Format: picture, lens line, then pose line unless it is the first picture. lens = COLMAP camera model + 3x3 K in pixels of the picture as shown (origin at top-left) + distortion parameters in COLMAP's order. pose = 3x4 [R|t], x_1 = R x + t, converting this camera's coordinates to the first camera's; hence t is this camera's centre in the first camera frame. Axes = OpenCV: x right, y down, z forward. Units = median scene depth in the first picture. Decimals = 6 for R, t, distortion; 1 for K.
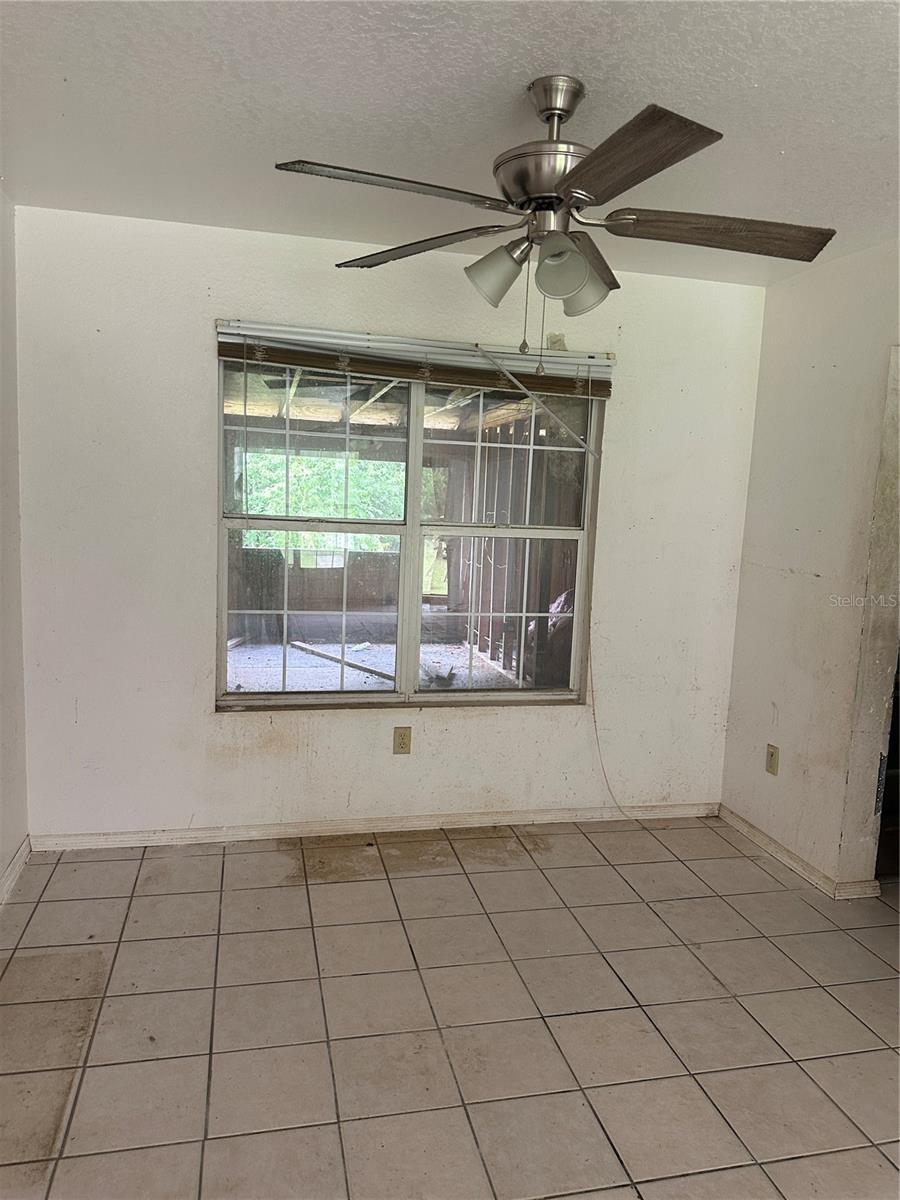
lens RADIAL K [[857.8, 0, 451.9], [0, 857.8, 600.1], [0, 0, 1]] dist [0.022387, -0.010334]
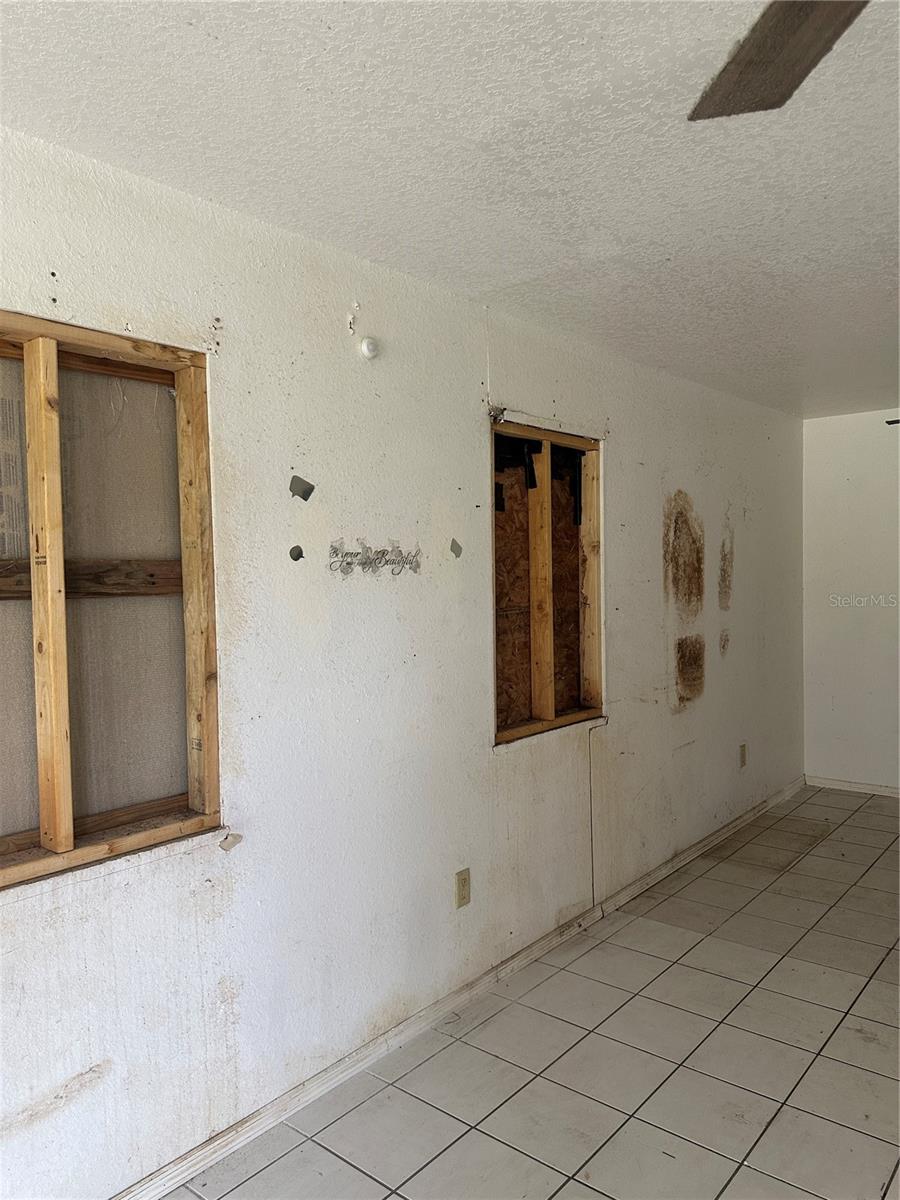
lens RADIAL K [[857.8, 0, 450.3], [0, 857.8, 600.7], [0, 0, 1]] dist [0.022387, -0.010334]
pose [[0.594912, -0.025412, -0.803389, 0.594298], [-0.057829, 0.995557, -0.074313, 0.121637], [0.801708, 0.090669, 0.590800, -0.759217]]
